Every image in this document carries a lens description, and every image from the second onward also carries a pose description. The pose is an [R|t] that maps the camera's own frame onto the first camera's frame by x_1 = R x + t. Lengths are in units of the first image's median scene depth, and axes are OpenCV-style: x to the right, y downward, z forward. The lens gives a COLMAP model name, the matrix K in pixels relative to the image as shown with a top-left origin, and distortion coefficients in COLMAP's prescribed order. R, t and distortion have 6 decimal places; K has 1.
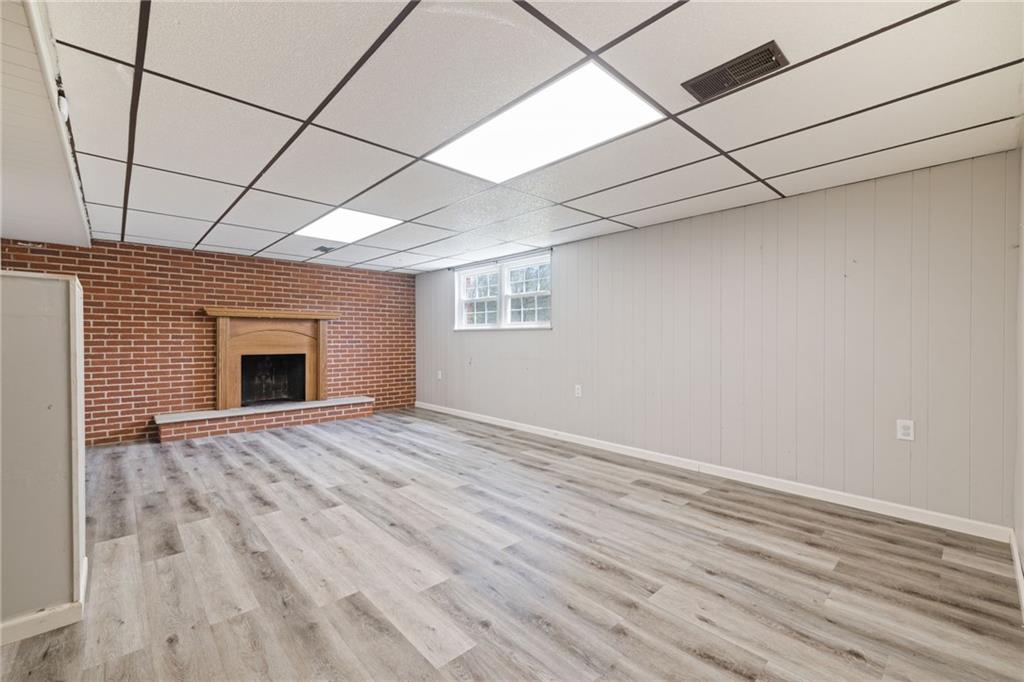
lens RADIAL K [[428.8, 0, 511.6], [0, 428.8, 340.6], [0, 0, 1]] dist [-0.000170, -0.000026]
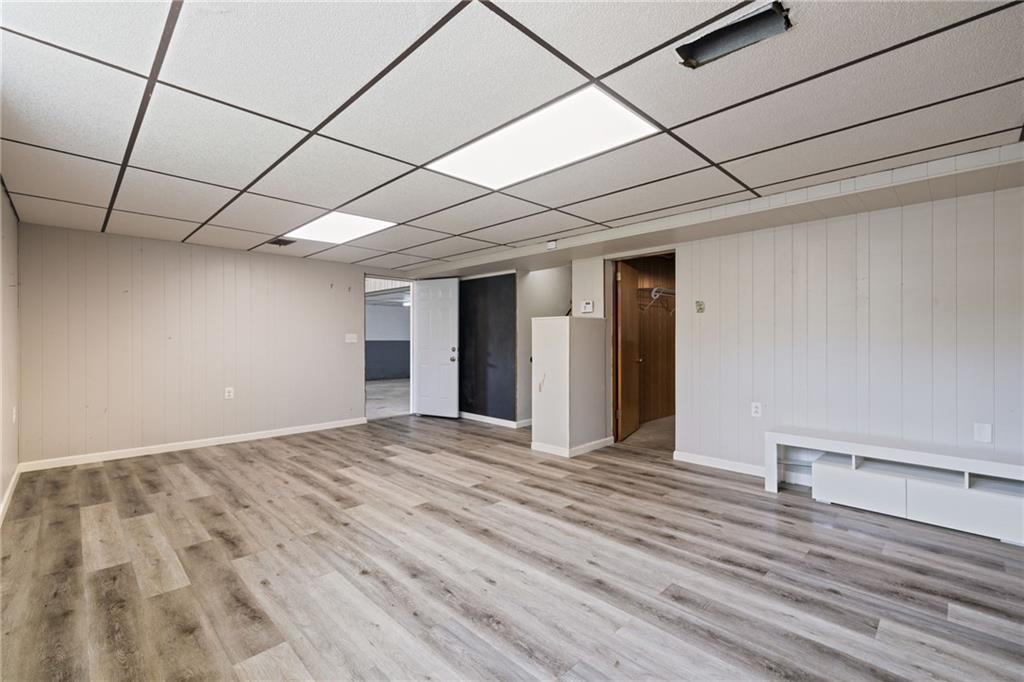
lens RADIAL K [[428.8, 0, 512.5], [0, 428.8, 340.4], [0, 0, 1]] dist [-0.000170, -0.000026]
pose [[-0.999003, 0.000852, -0.044634, -0.408303], [0.000524, 0.999973, 0.007380, -0.016745], [0.044639, 0.007350, -0.998976, 1.914930]]
